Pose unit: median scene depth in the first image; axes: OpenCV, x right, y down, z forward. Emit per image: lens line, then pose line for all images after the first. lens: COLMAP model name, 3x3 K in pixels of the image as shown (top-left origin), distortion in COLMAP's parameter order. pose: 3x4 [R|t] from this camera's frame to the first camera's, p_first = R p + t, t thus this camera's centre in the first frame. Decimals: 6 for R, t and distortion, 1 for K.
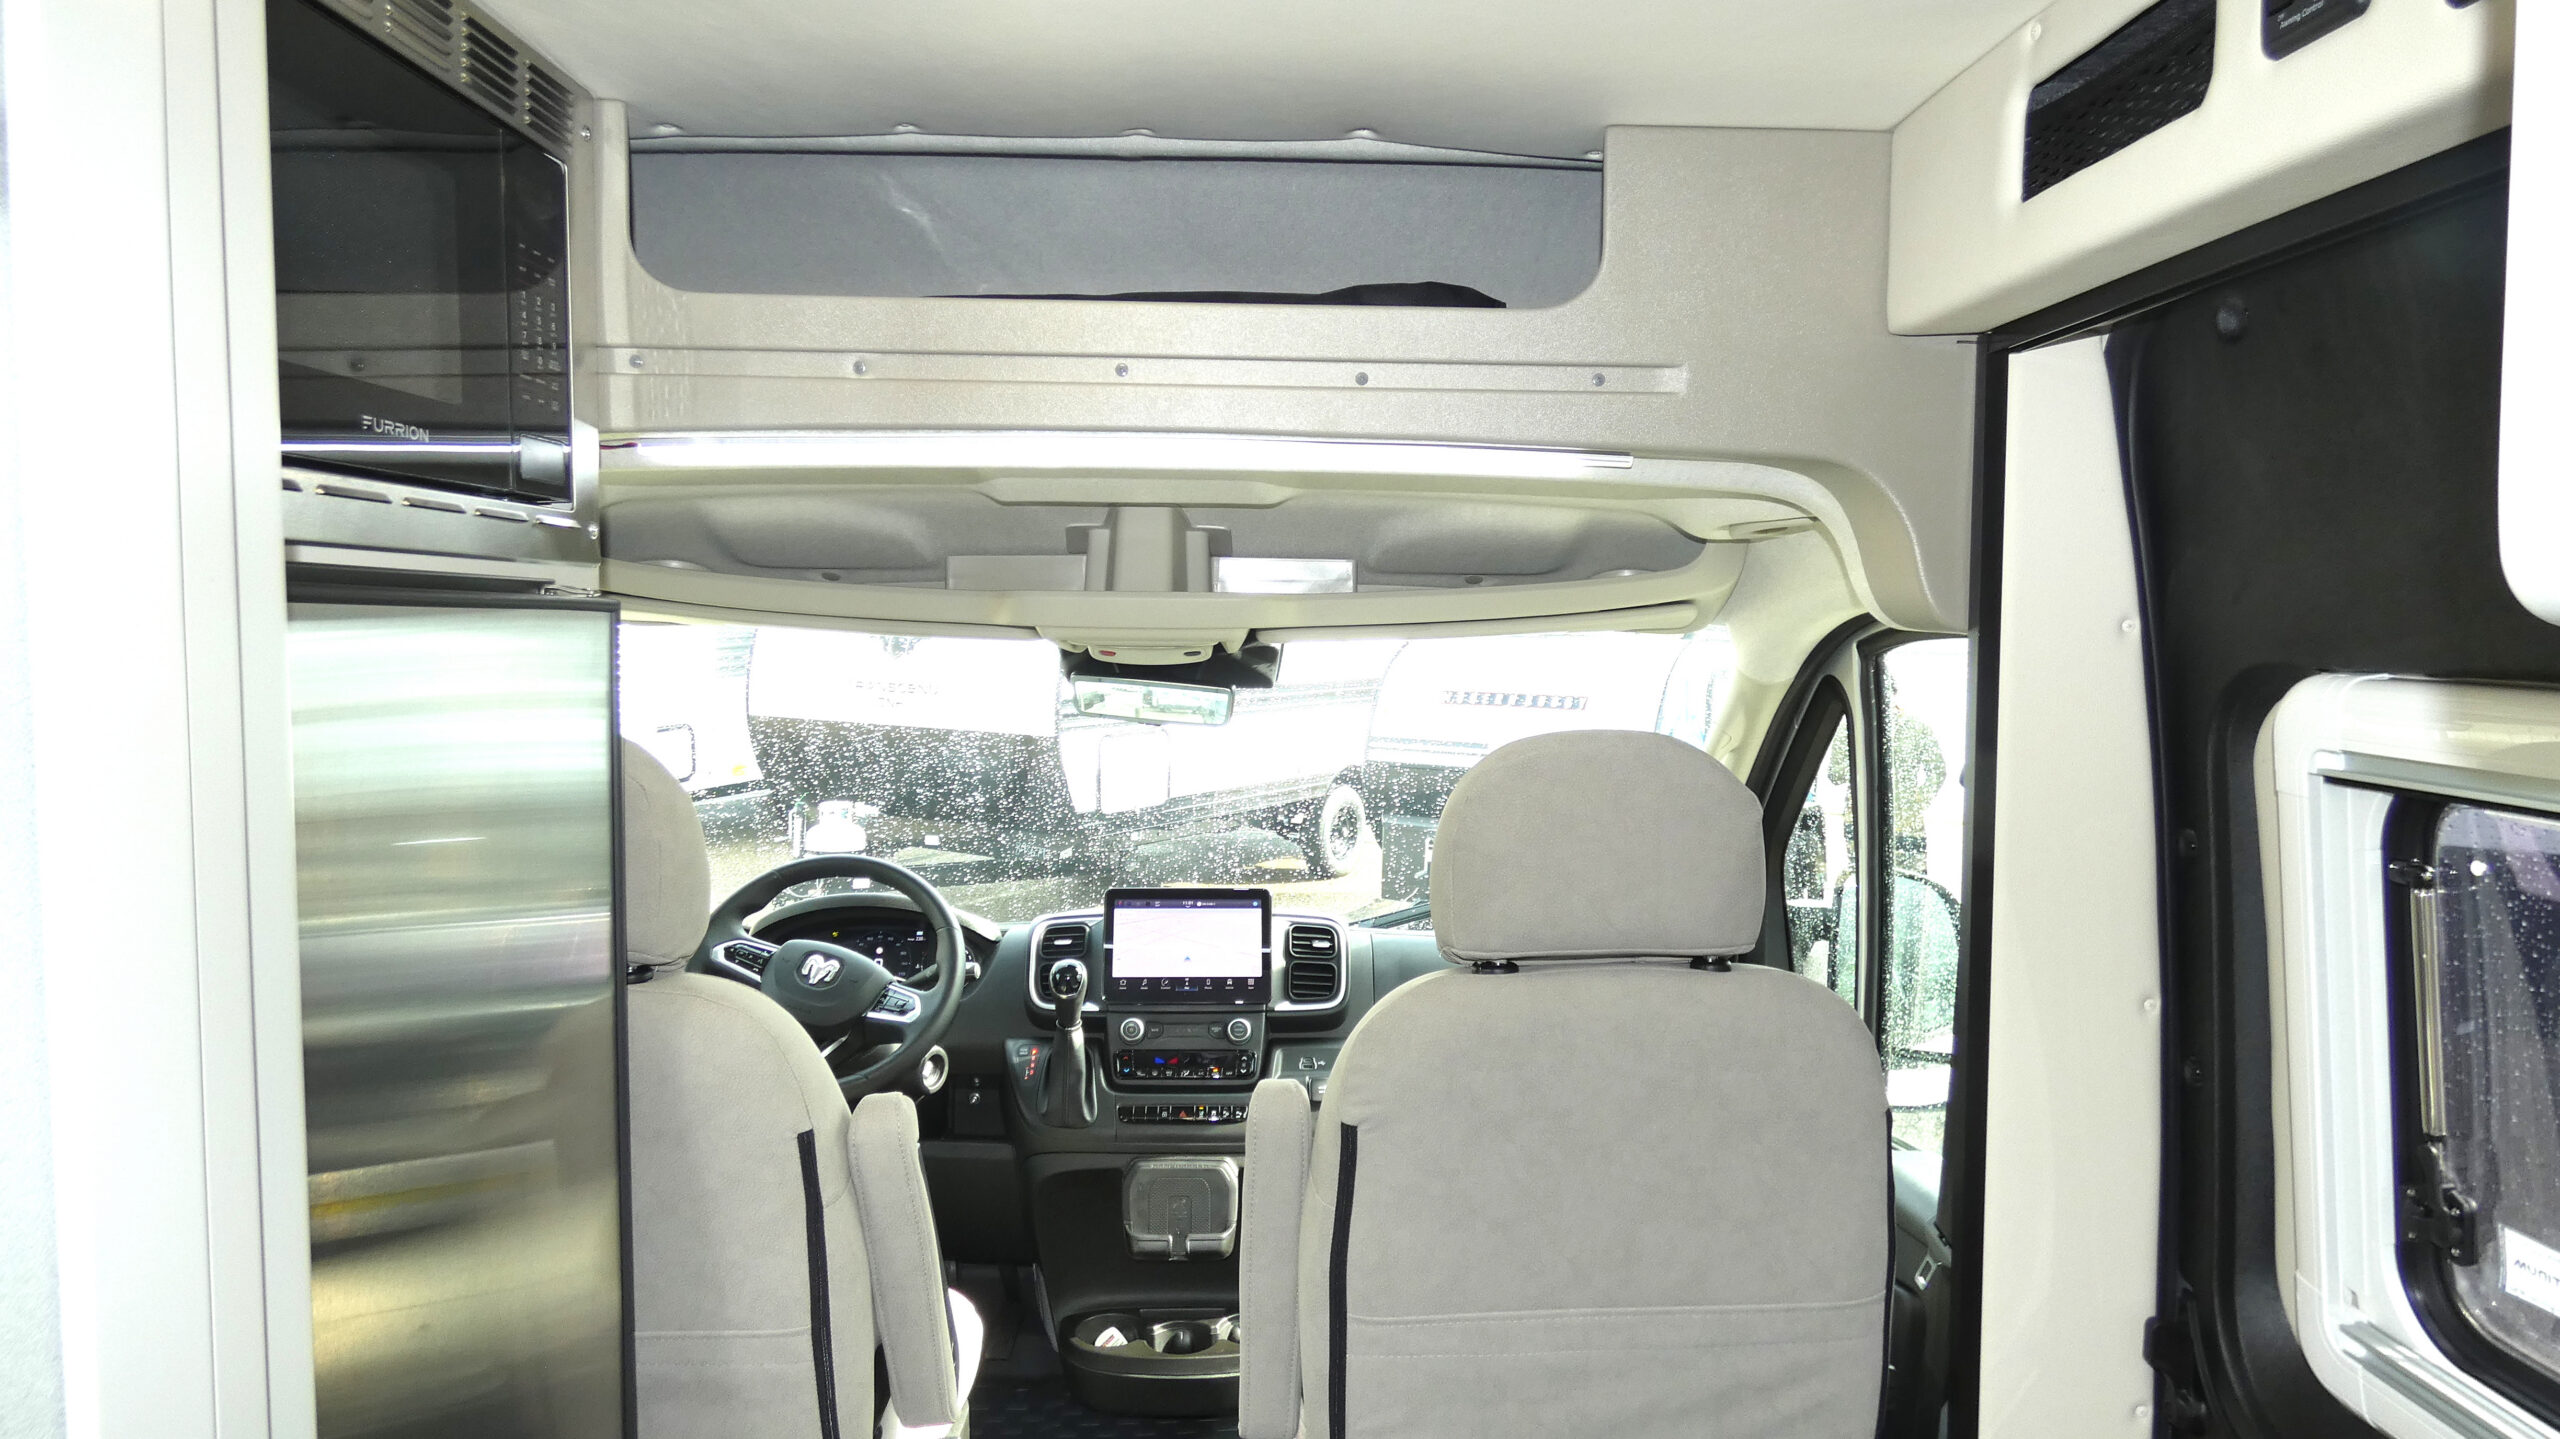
lens RADIAL K [[1529.8, 0, 1281.9], [0, 1529.8, 718.4], [0, 0, 1]] dist [-0.003327, -0.000235]
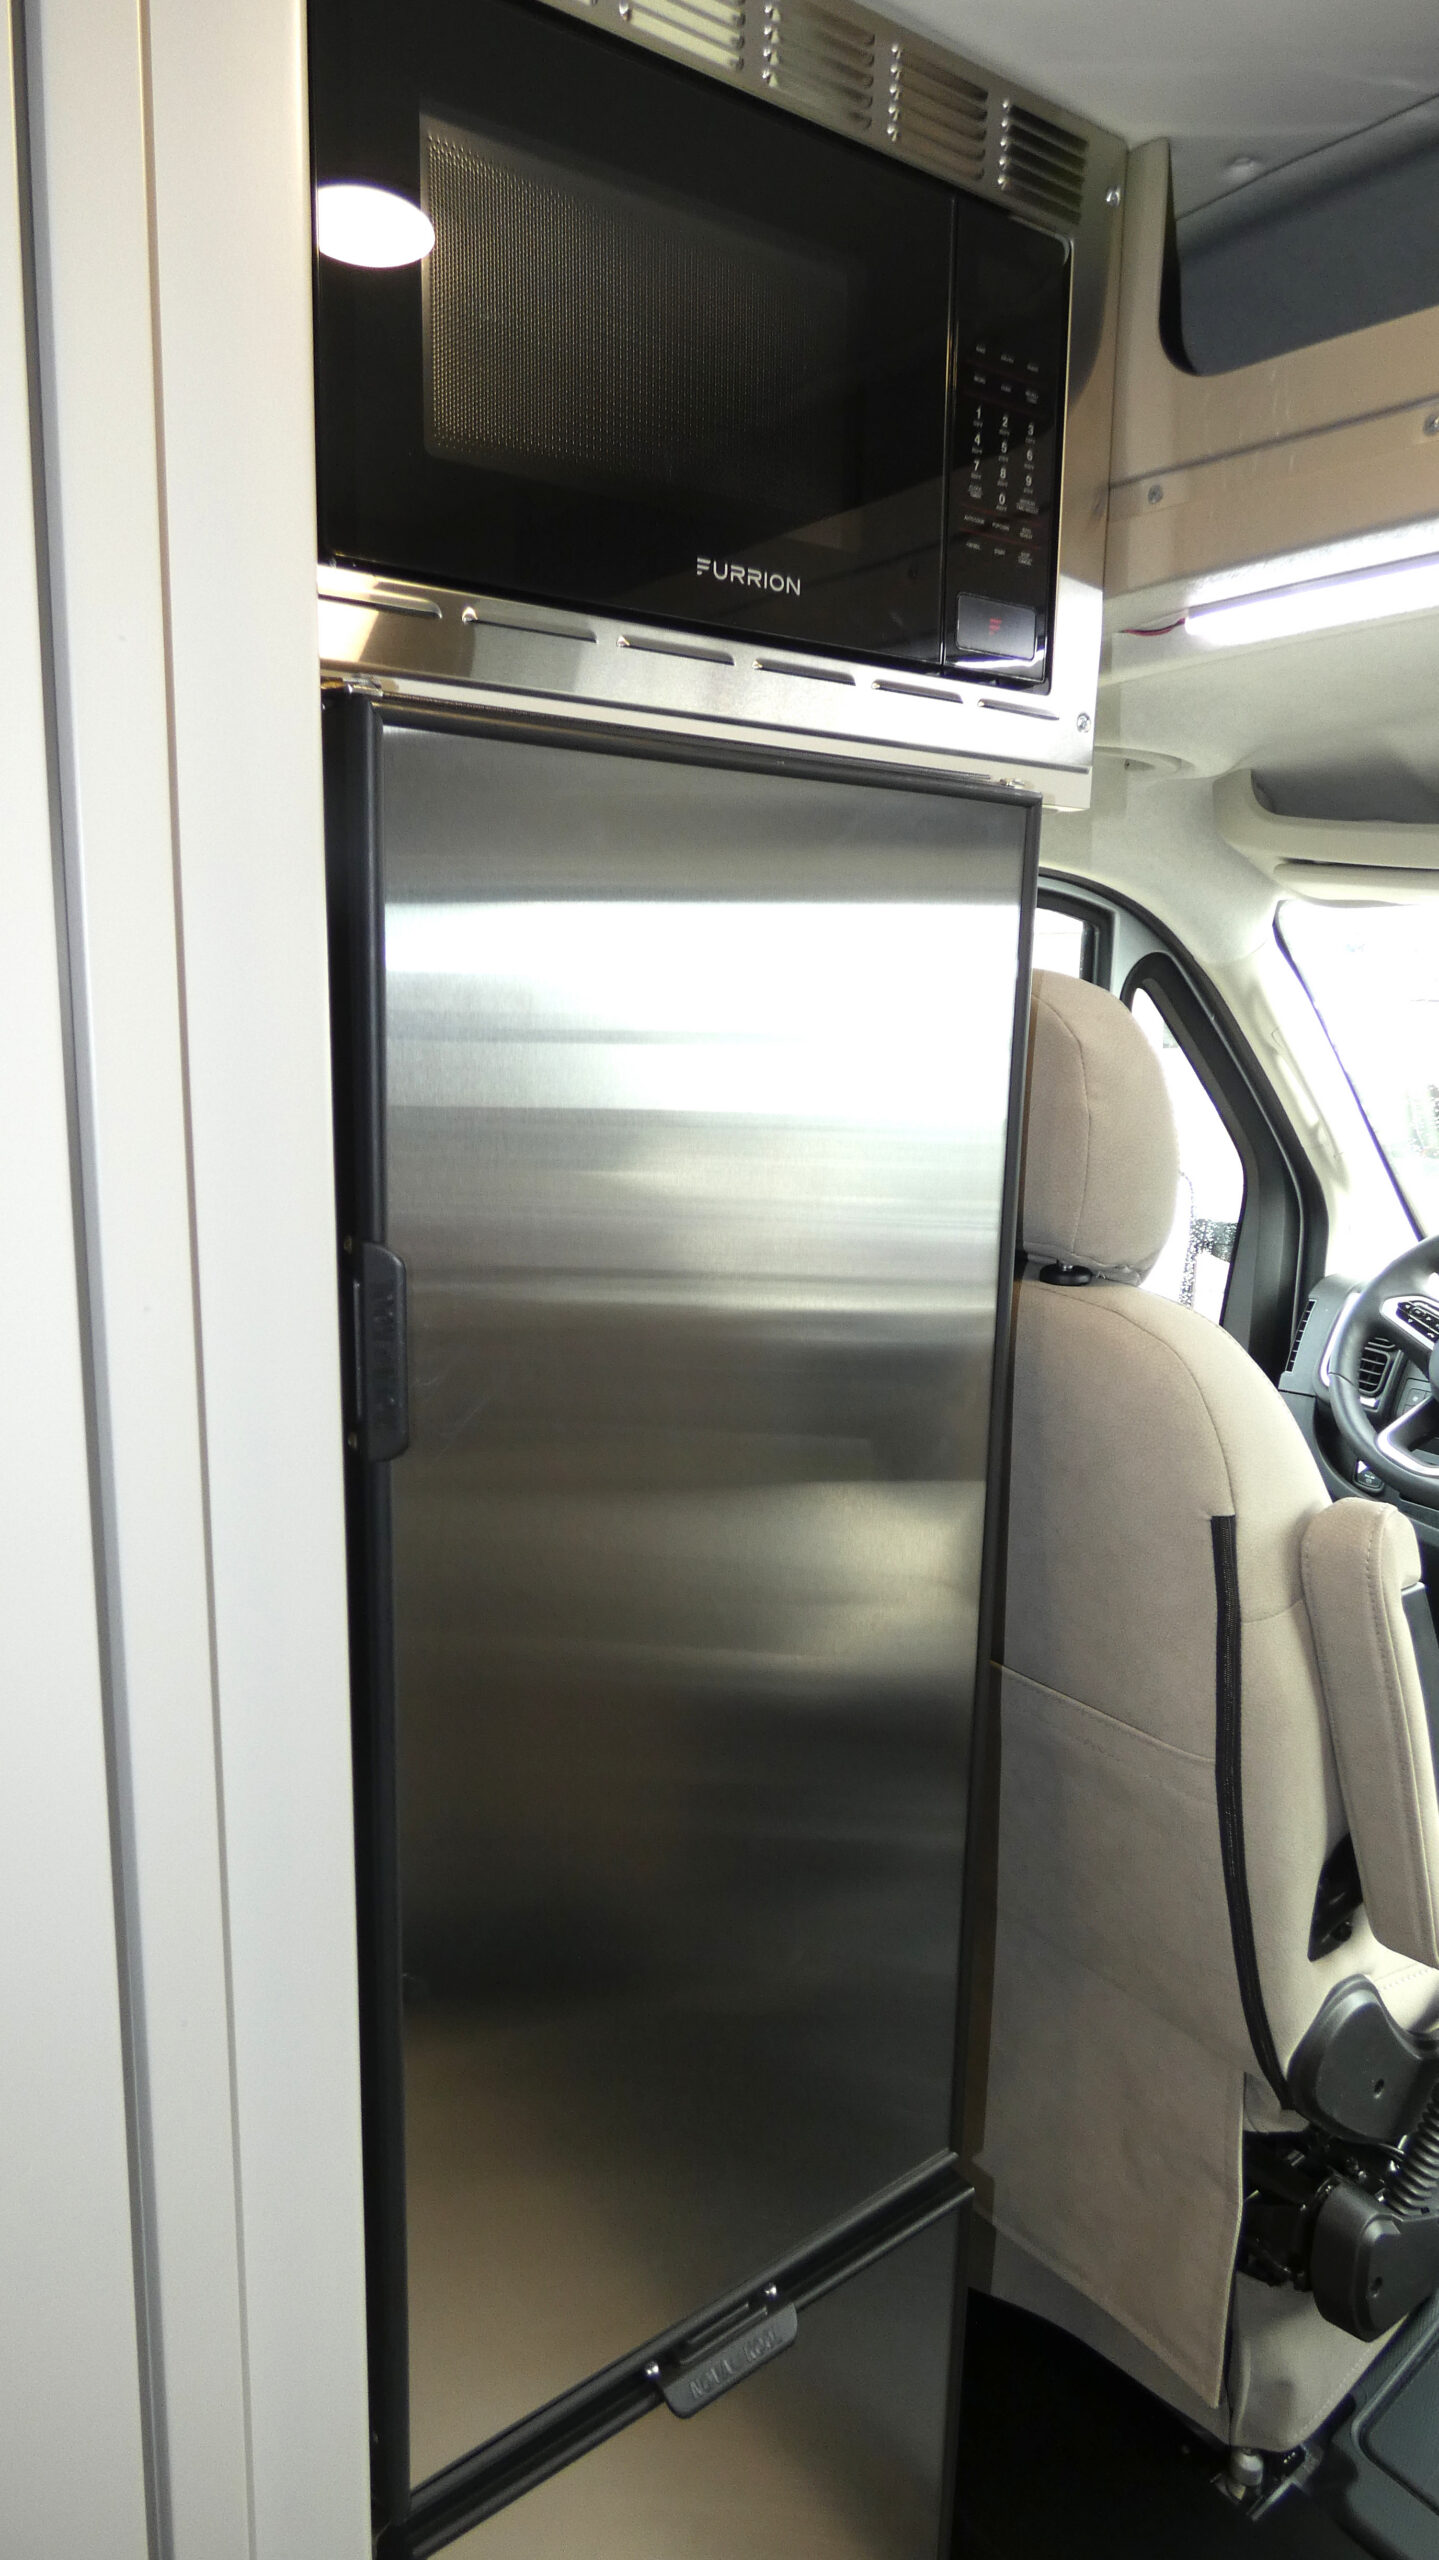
lens RADIAL K [[1529.8, 0, 693.0], [0, 1529.8, 1224.7], [0, 0, 1]] dist [-0.003327, -0.000235]
pose [[0.579122, 0.135969, -0.803822, 0.119130], [-0.067971, 0.990614, 0.118595, 0.060456], [0.812402, -0.014045, 0.582928, 0.349725]]
